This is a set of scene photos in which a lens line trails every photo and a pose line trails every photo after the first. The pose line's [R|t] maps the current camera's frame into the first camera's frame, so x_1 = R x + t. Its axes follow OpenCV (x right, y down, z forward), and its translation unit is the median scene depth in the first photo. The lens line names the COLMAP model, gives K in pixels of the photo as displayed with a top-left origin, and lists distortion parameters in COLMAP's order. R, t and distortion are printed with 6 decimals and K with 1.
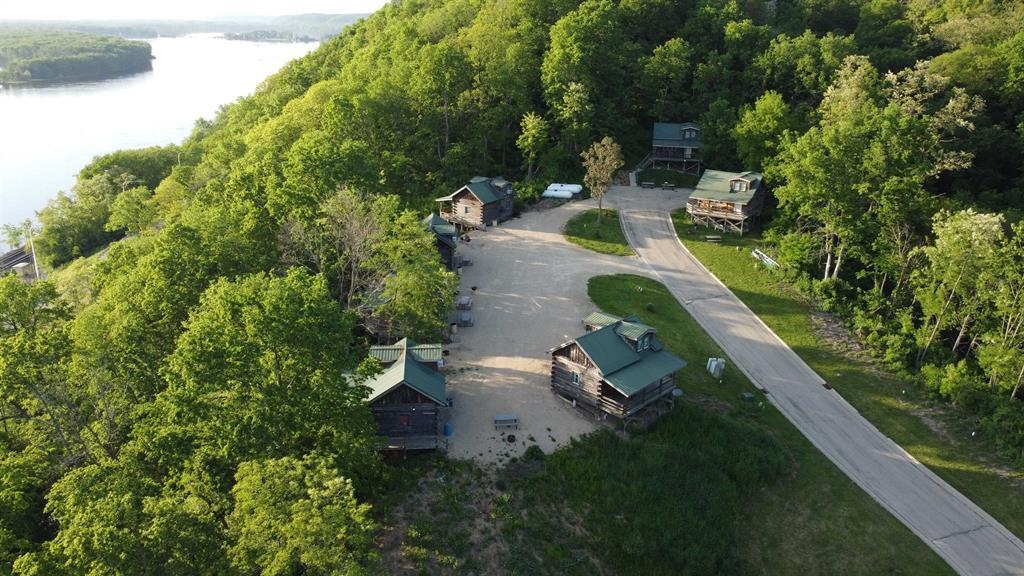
lens RADIAL K [[781.9, 0, 512.0], [0, 781.9, 288.0], [0, 0, 1]] dist [-0.004286, -0.001548]
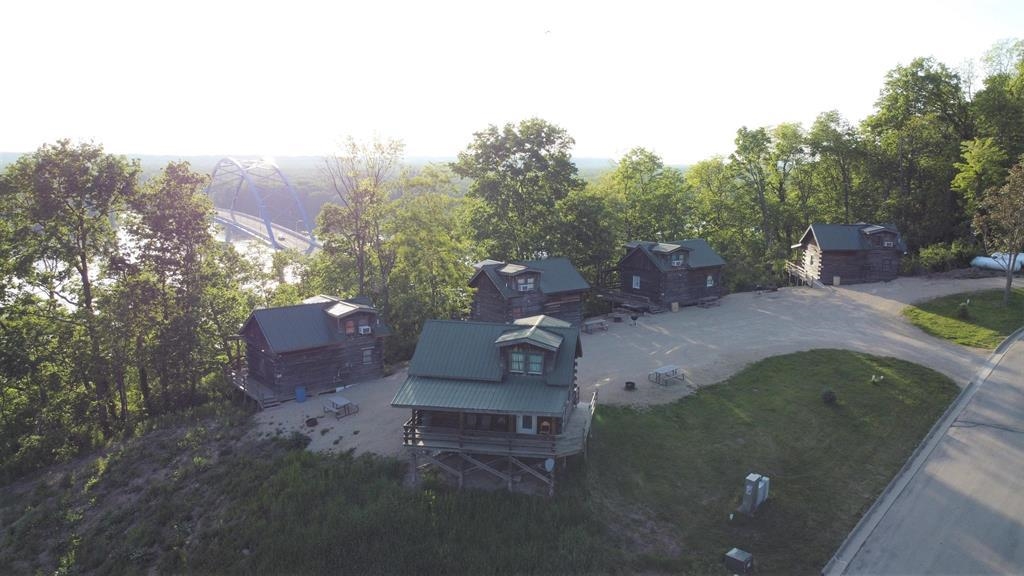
lens RADIAL K [[781.9, 0, 512.0], [0, 781.9, 288.0], [0, 0, 1]] dist [-0.004286, -0.001548]
pose [[0.543319, 0.122190, -0.830587, 0.459891], [-0.270673, 0.962016, -0.035532, 0.028880], [0.794696, 0.244122, 0.555754, 0.459813]]
